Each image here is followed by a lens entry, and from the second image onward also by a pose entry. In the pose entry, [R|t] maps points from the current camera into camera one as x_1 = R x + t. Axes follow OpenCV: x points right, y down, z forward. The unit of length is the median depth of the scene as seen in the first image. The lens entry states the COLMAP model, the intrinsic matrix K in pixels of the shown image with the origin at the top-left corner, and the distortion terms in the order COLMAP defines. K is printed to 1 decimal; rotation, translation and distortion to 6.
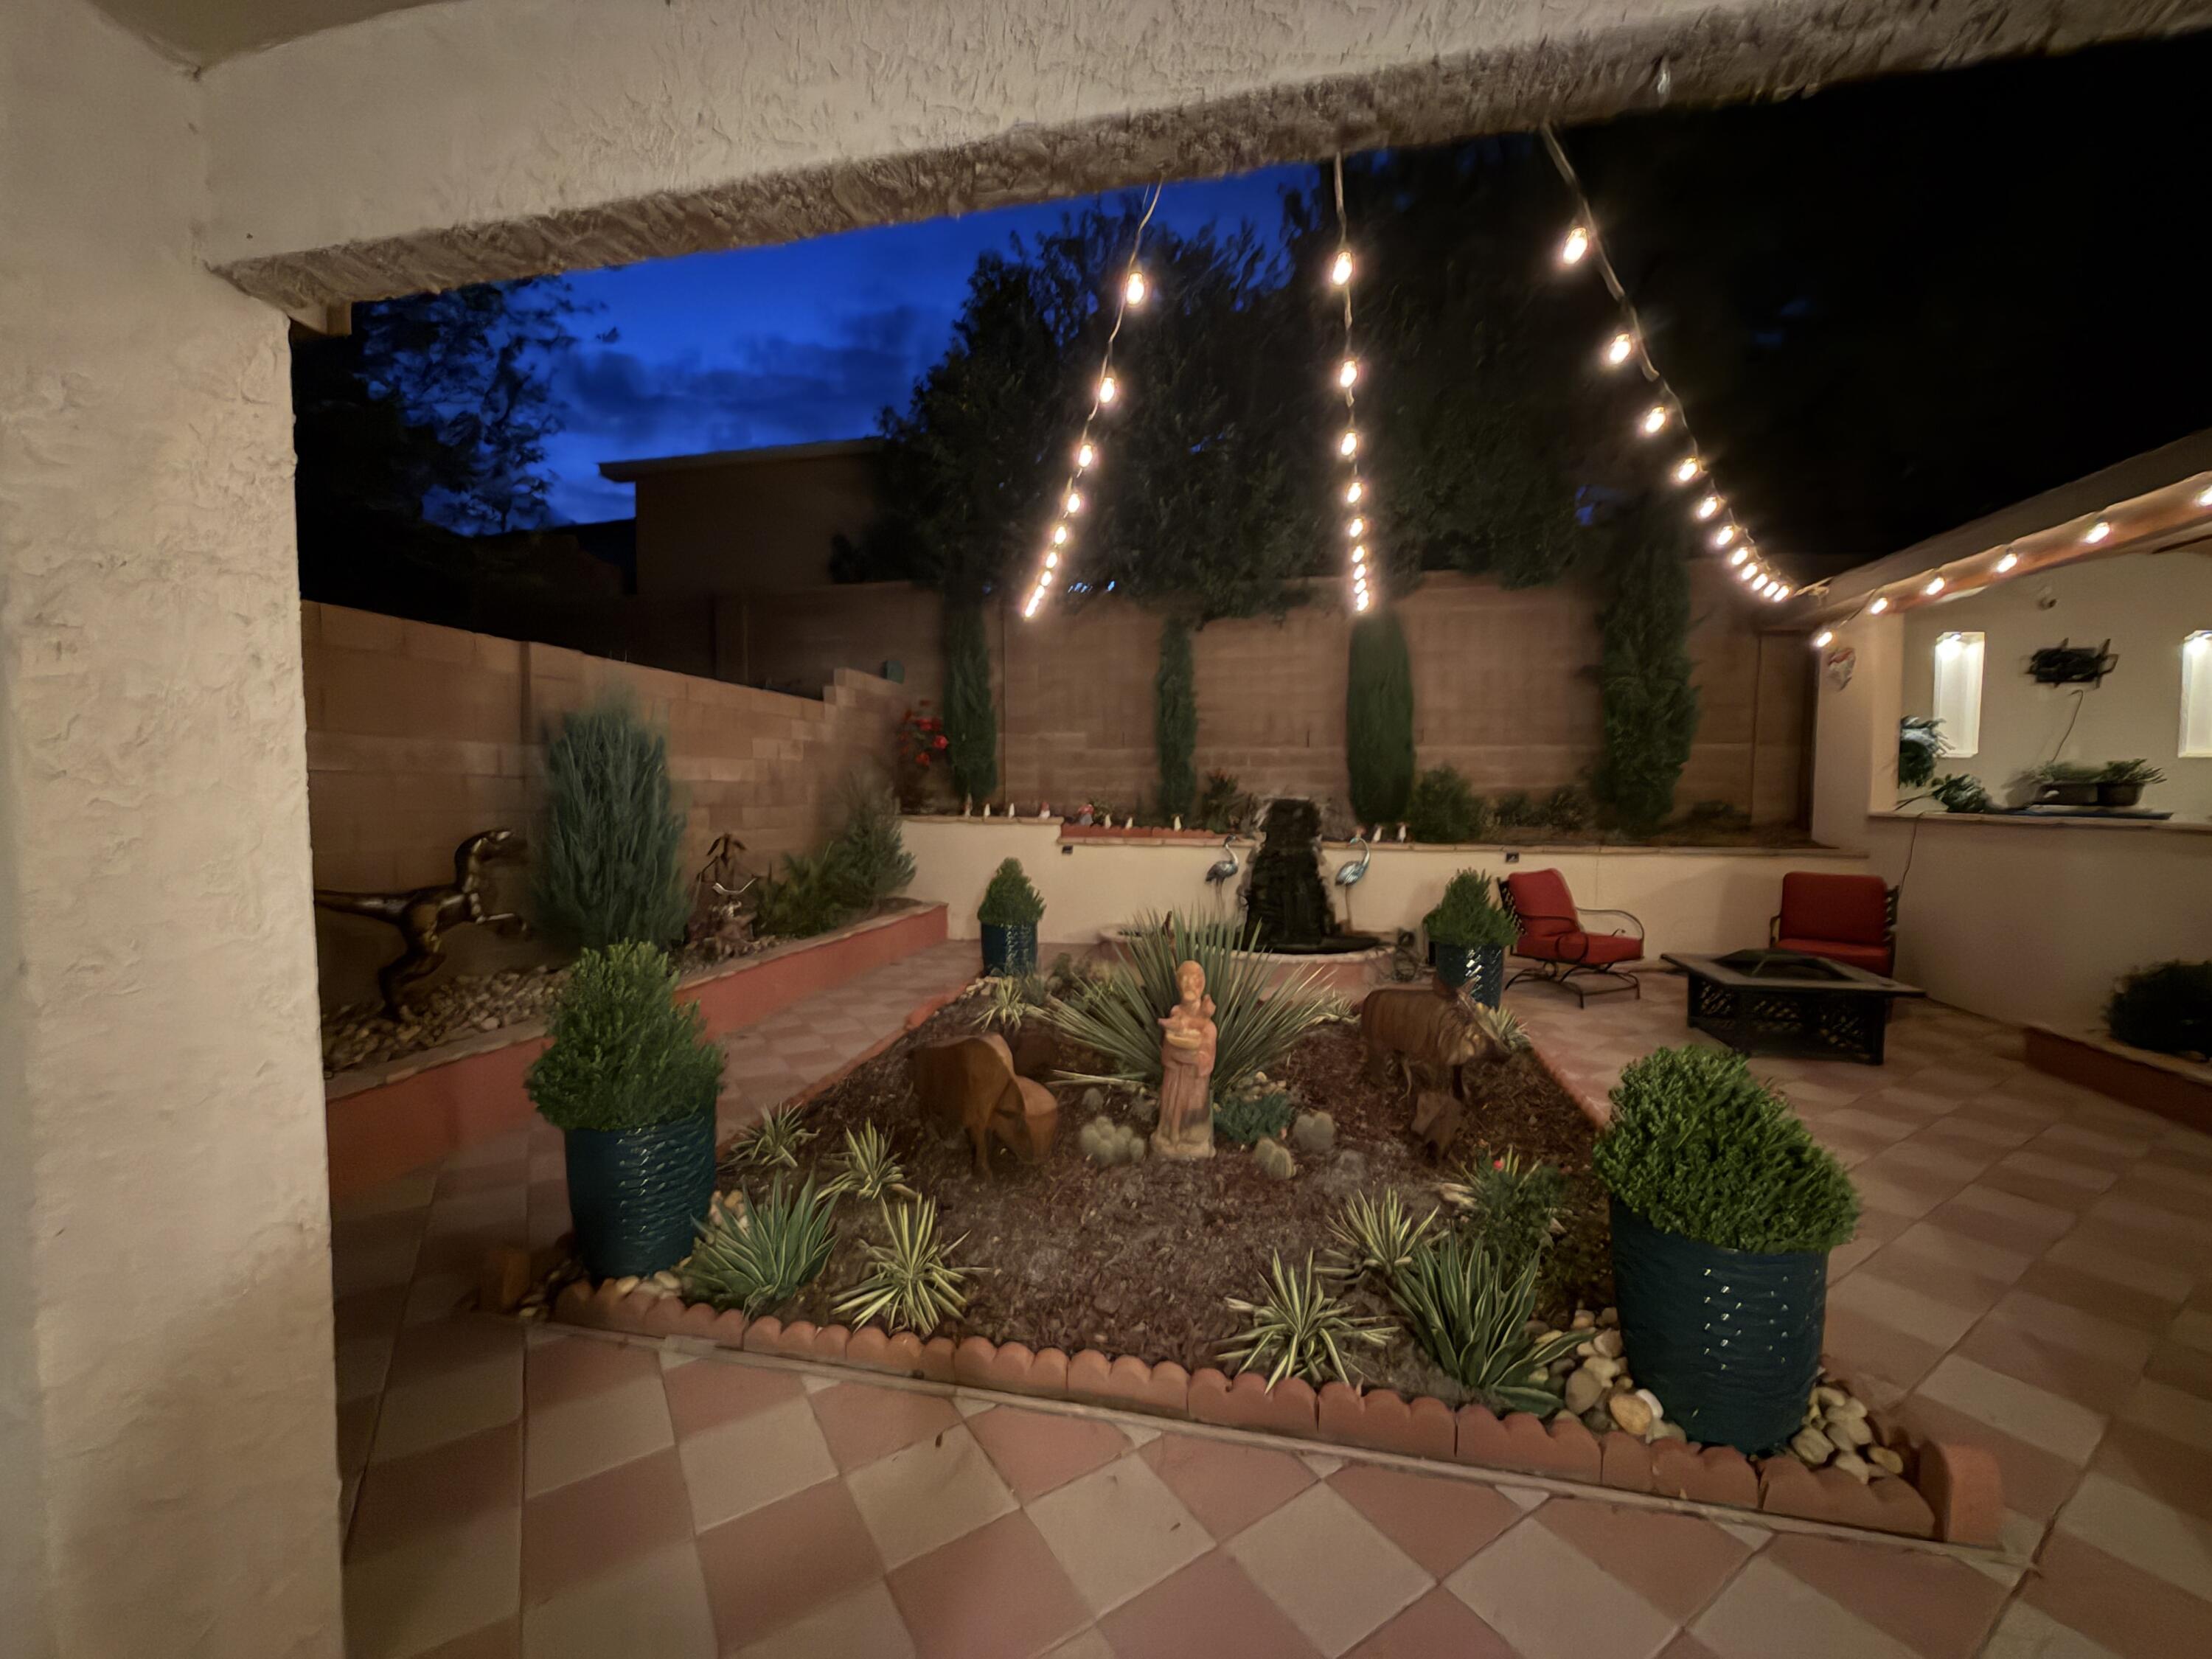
lens RADIAL K [[880.3, 0, 1098.1], [0, 880.3, 828.2], [0, 0, 1]] dist [0.001083, 0.000234]
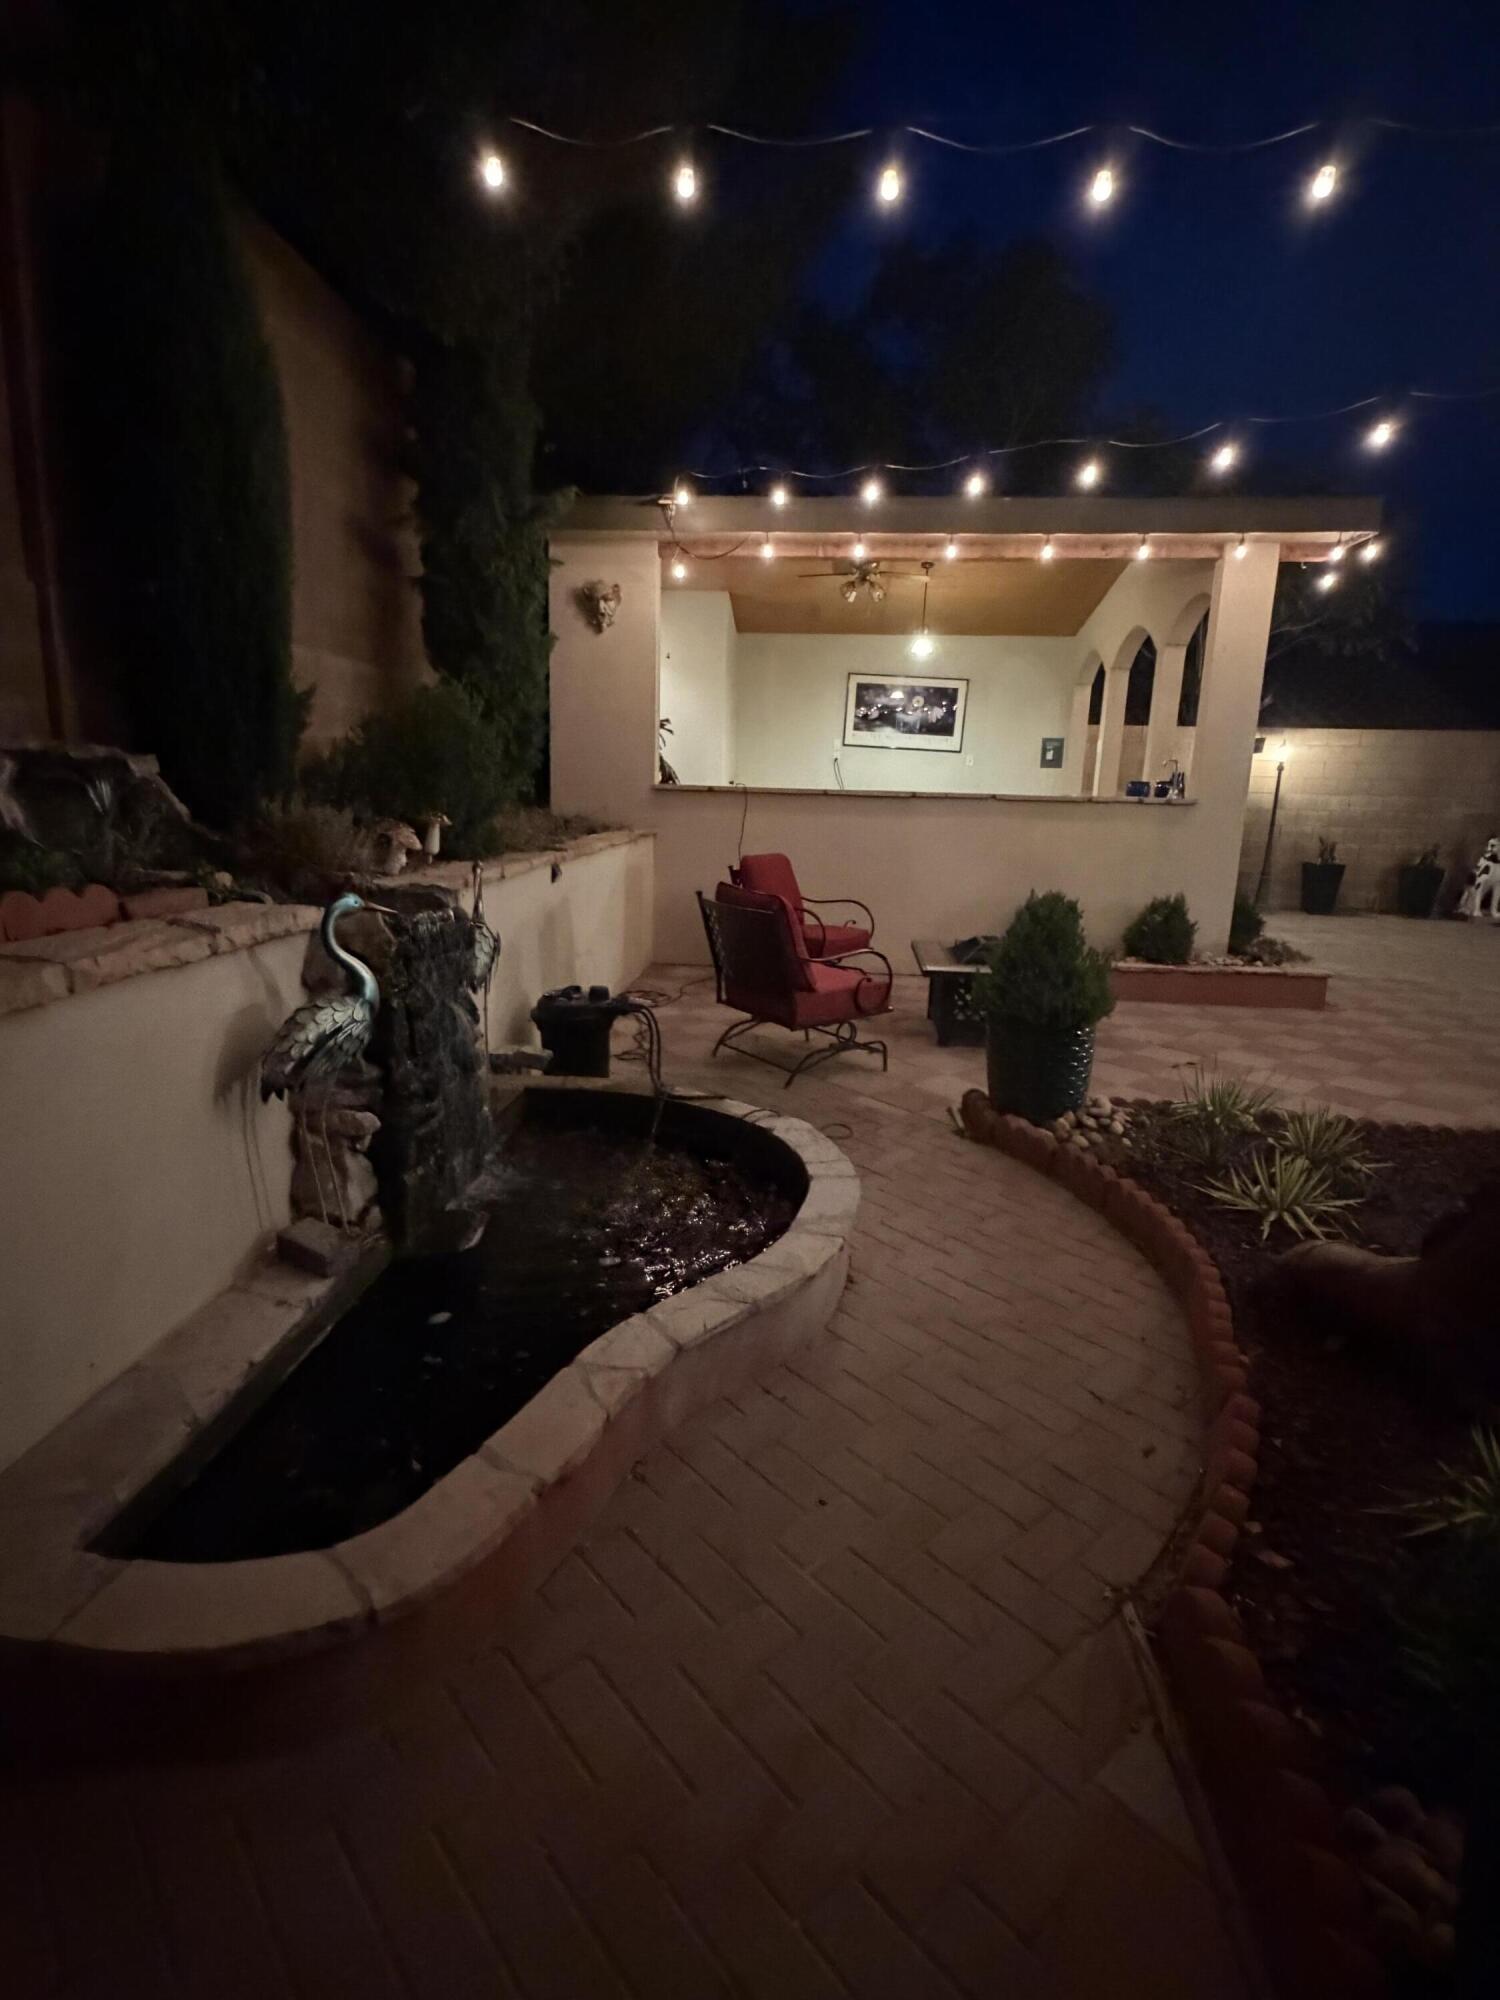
lens RADIAL K [[976.9, 0, 750.0], [0, 976.9, 1000.0], [0, 0, 1]] dist [-0.000743, -0.000620]
pose [[-0.129955, -0.222414, 0.966252, -0.146621], [0.011596, 0.974109, 0.225782, -0.024515], [-0.991452, 0.040546, -0.124011, 0.912805]]
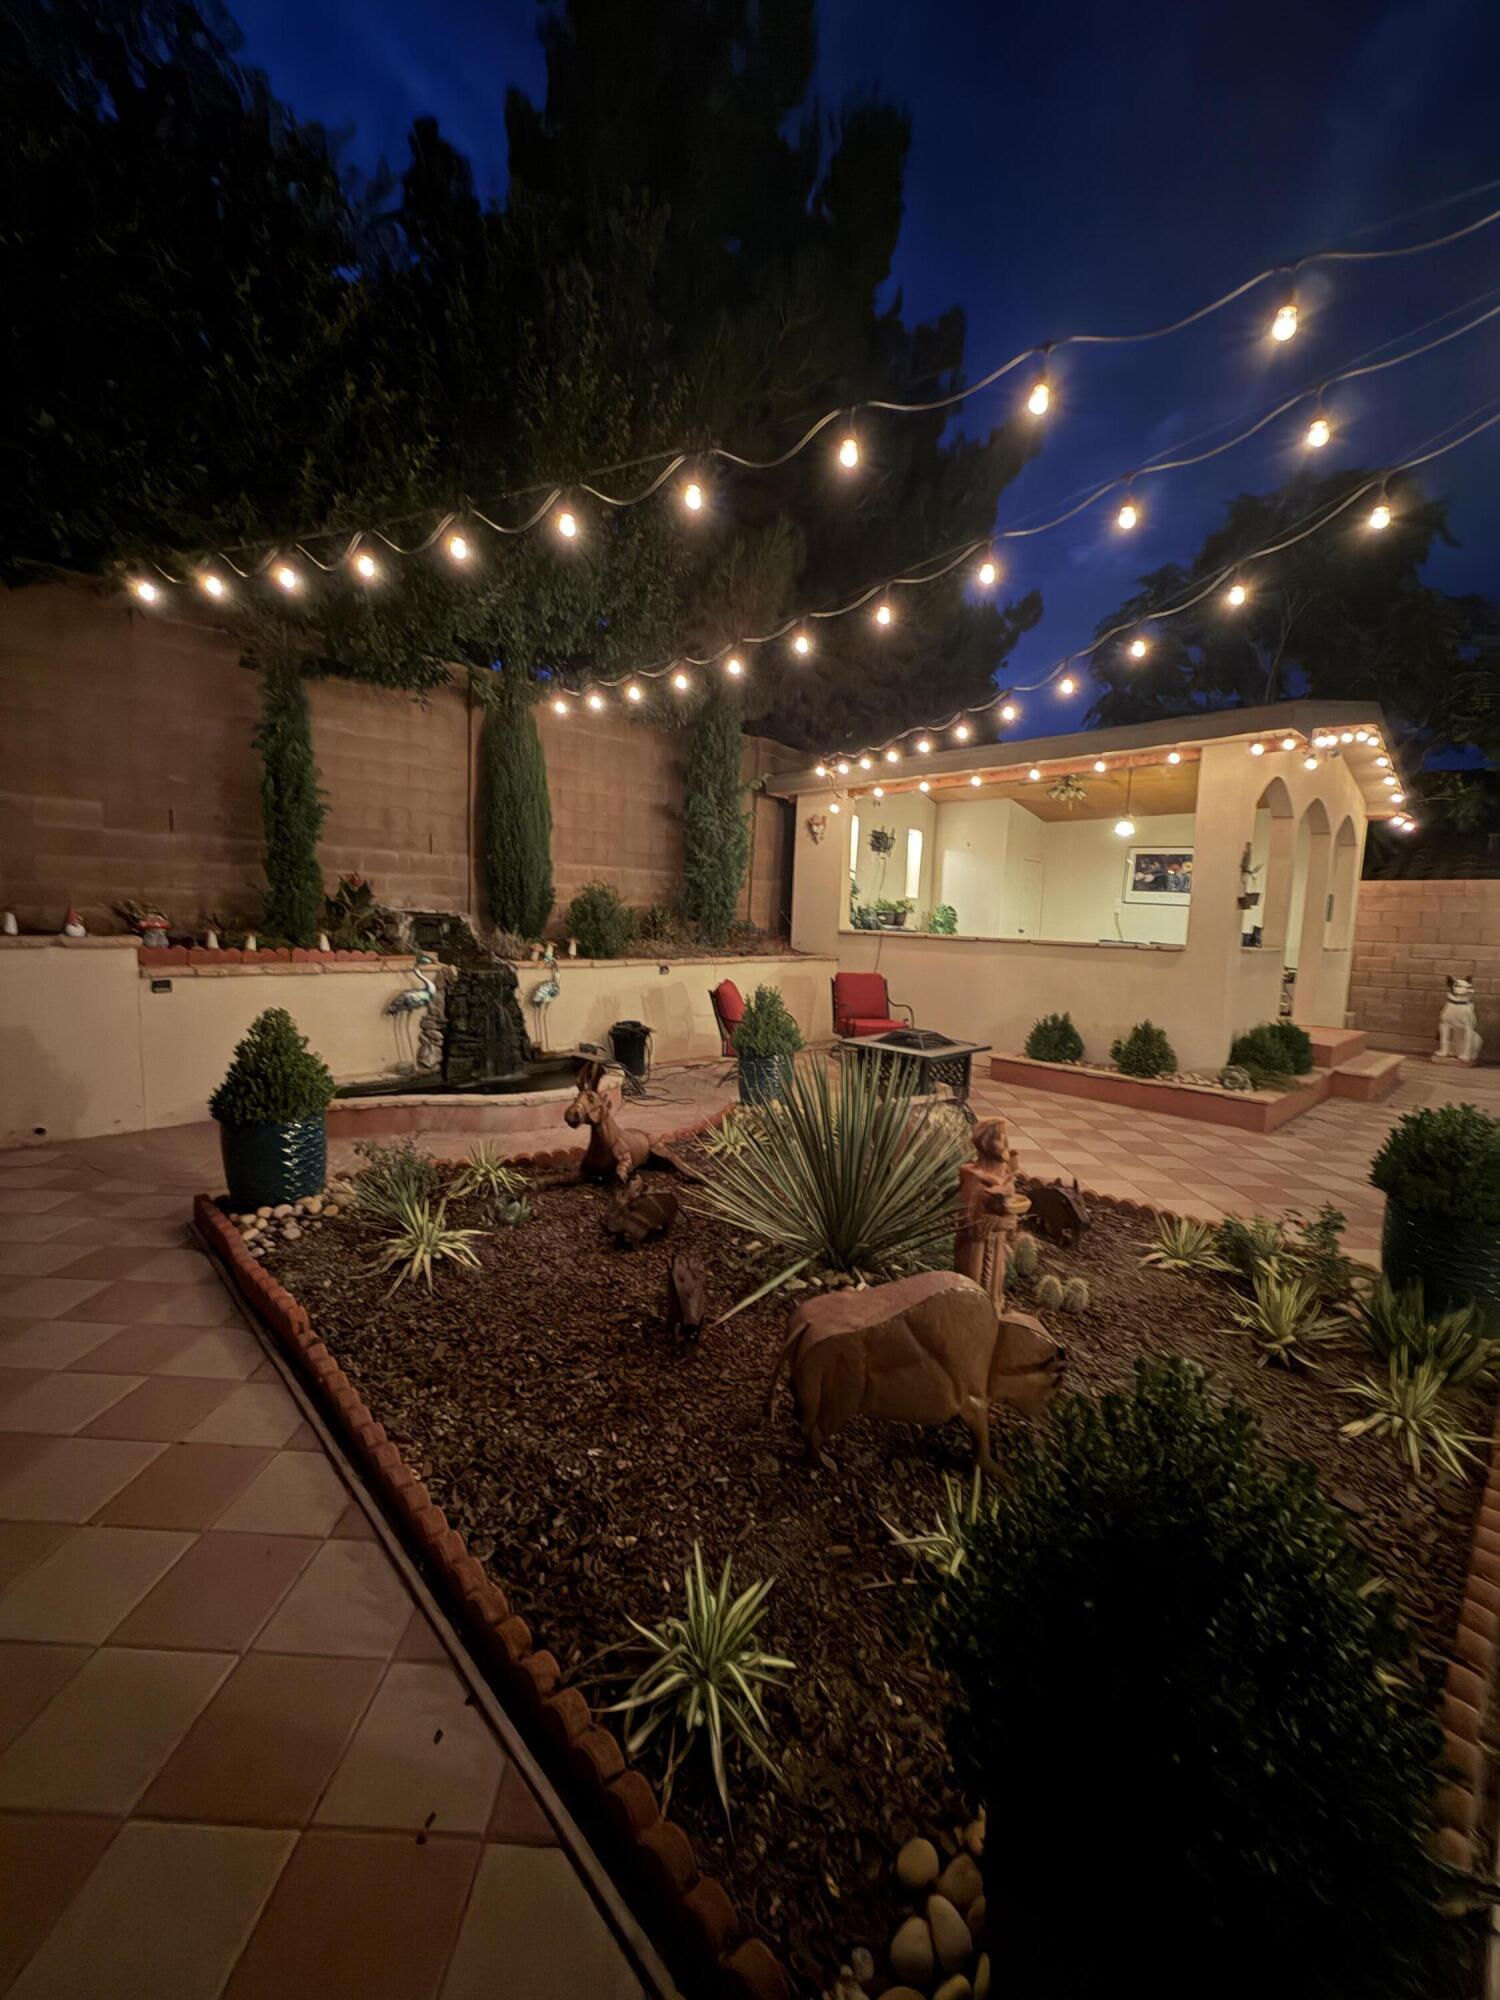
lens RADIAL K [[796.0, 0, 750.0], [0, 796.0, 1000.0], [0, 0, 1]] dist [0.001083, 0.000234]
pose [[0.555340, -0.075759, 0.828165, -0.300344], [0.001735, 0.995945, 0.089944, -0.018554], [-0.831621, -0.048513, 0.553220, 0.325523]]
